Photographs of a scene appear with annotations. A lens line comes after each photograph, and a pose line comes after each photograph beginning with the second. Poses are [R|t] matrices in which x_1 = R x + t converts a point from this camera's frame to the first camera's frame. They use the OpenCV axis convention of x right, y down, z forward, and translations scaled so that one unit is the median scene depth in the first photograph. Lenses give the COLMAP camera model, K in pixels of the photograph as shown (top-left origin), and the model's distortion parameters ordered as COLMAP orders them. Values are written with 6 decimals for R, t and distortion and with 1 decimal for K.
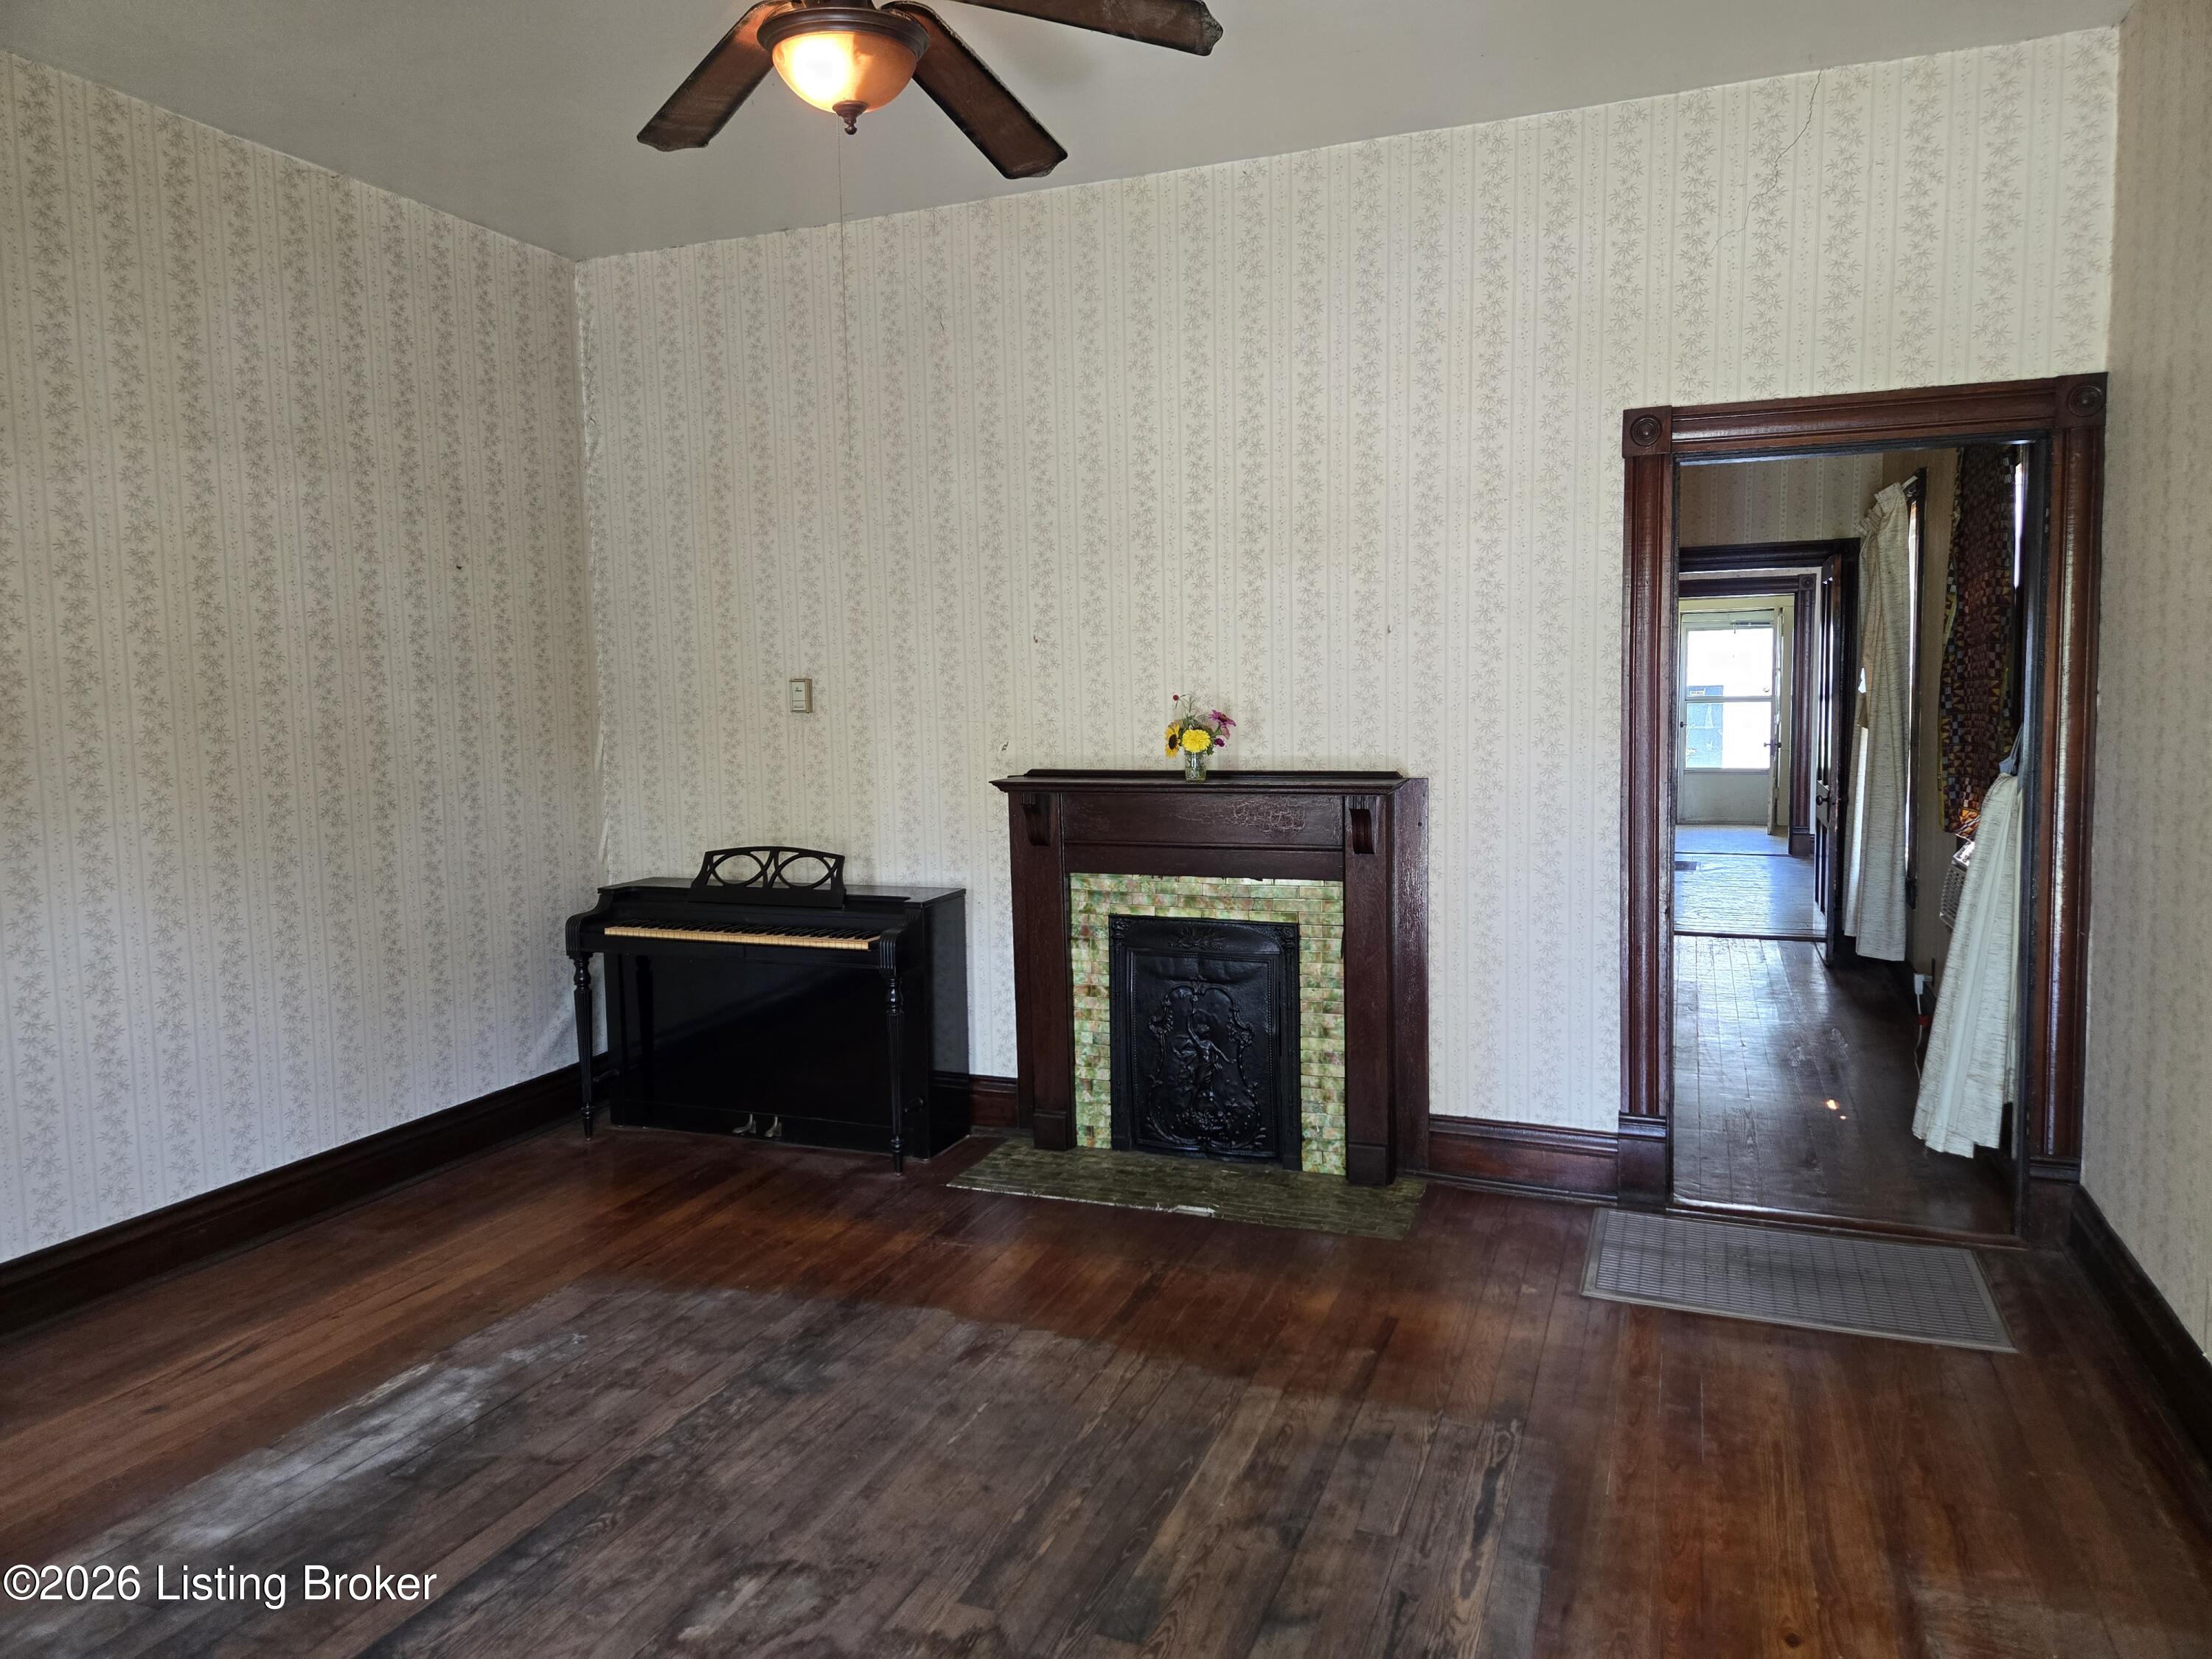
lens RADIAL K [[1488.4, 0, 1116.1], [0, 1488.4, 812.5], [0, 0, 1]] dist [0.076787, -0.063919]
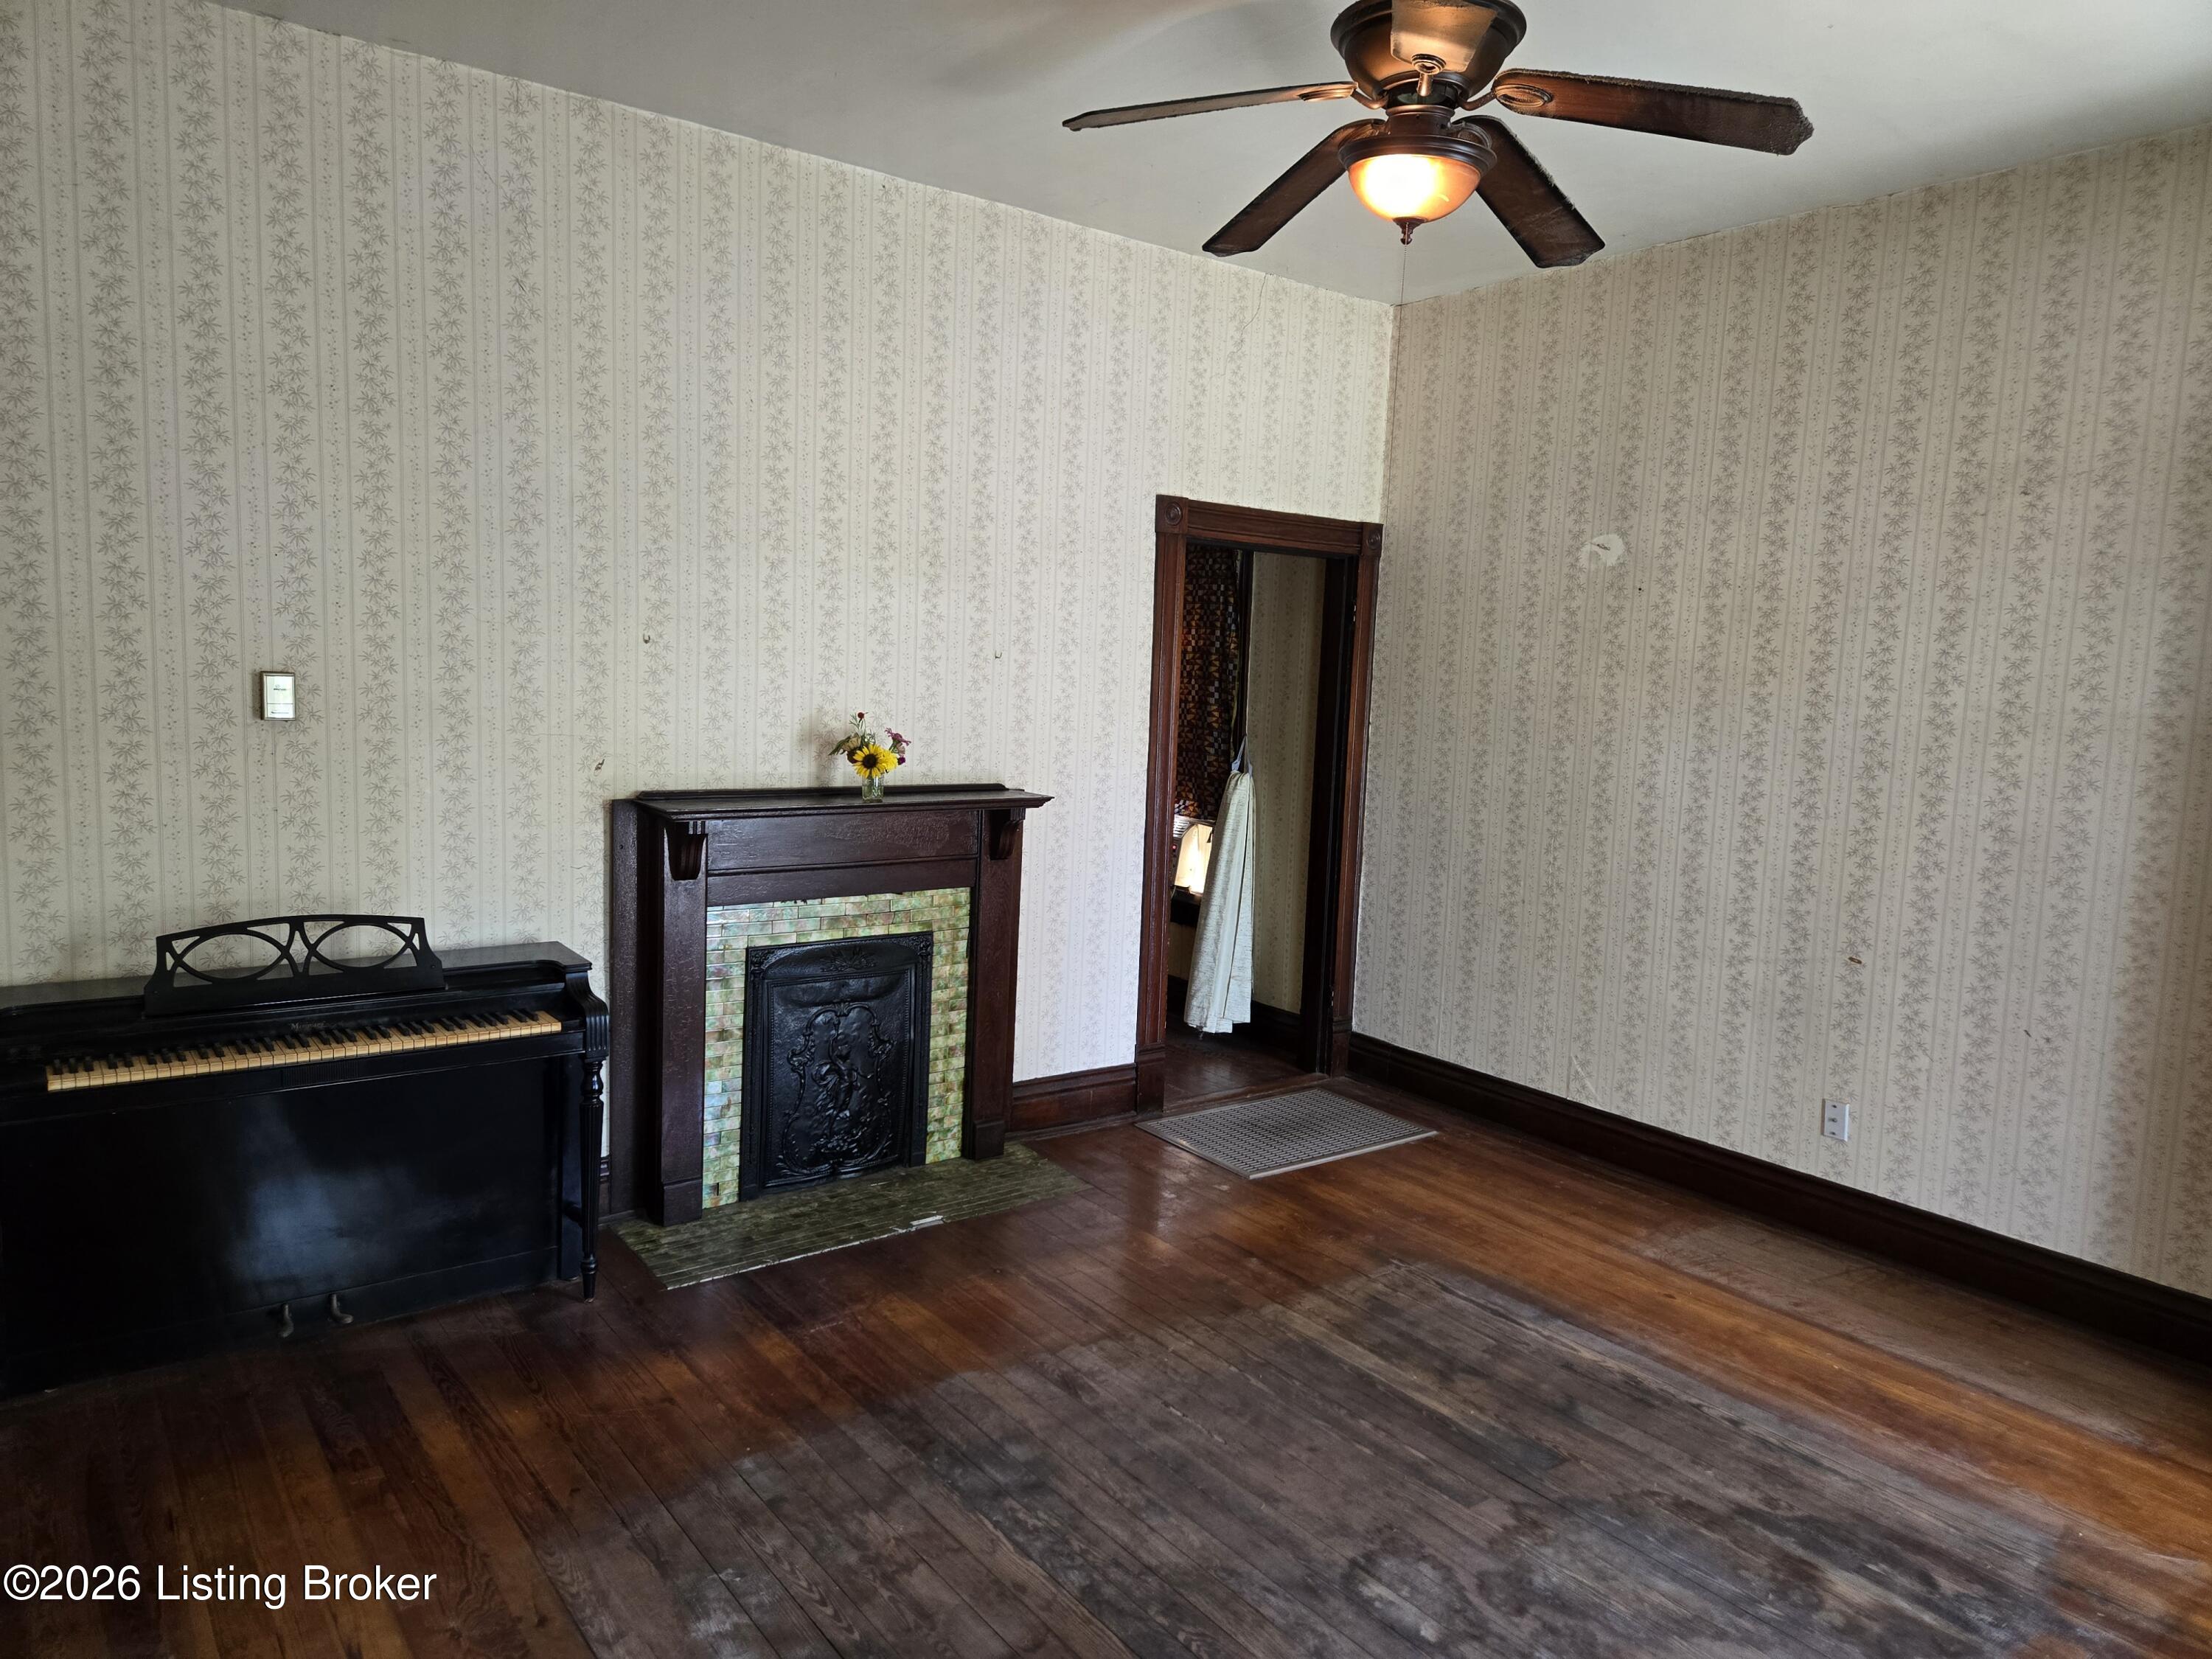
lens RADIAL K [[1488.4, 0, 1108.7], [0, 1488.4, 825.2], [0, 0, 1]] dist [0.076787, -0.063919]
pose [[0.516823, -0.060059, 0.853983, -0.707324], [0.024010, 0.998161, 0.055669, -0.055460], [-0.855755, -0.008267, 0.517315, 0.351911]]
